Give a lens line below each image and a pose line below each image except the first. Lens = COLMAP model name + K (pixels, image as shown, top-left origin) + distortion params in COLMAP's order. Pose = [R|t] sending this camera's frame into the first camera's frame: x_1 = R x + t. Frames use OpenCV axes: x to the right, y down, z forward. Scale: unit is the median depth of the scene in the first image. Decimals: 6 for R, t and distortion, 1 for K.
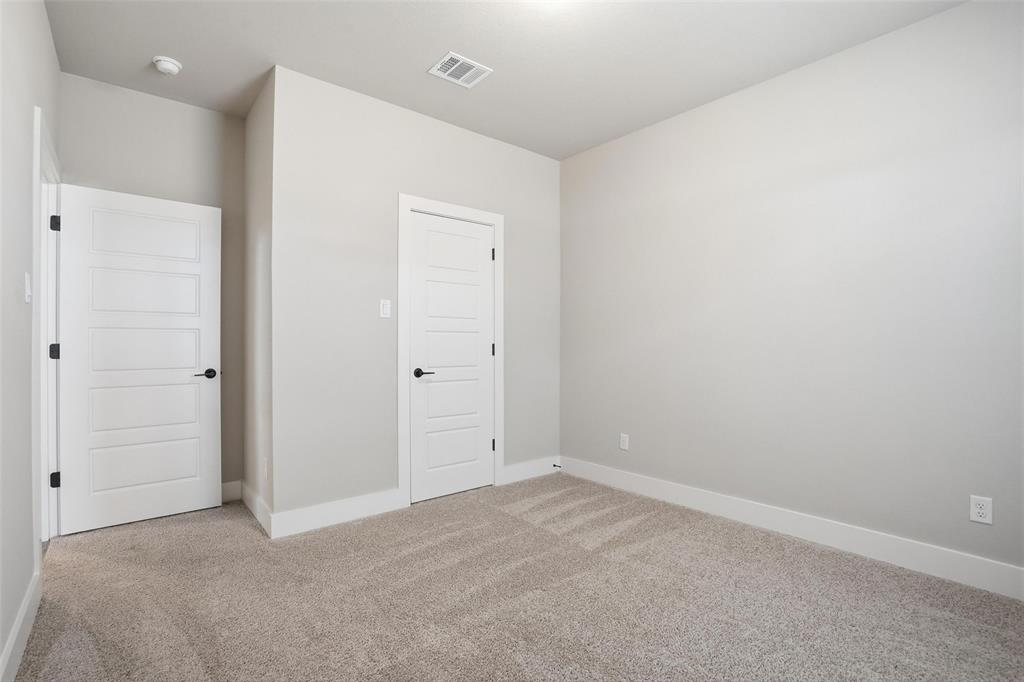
lens RADIAL K [[481.1, 0, 518.1], [0, 481.1, 342.3], [0, 0, 1]] dist [-0.051800, 0.018170]
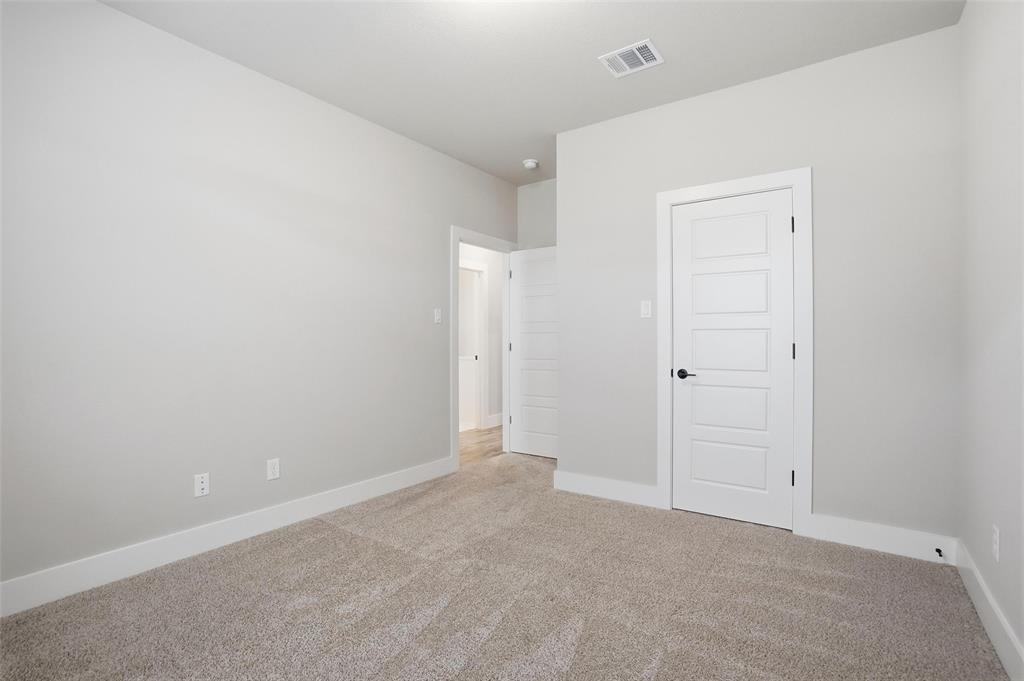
lens RADIAL K [[481.1, 0, 514.5], [0, 481.1, 343.6], [0, 0, 1]] dist [-0.051800, 0.018170]
pose [[0.260393, 0.004255, -0.965493, 0.618059], [-0.003653, 0.999987, 0.003422, 0.001850], [0.965496, 0.002636, 0.260406, 0.433269]]
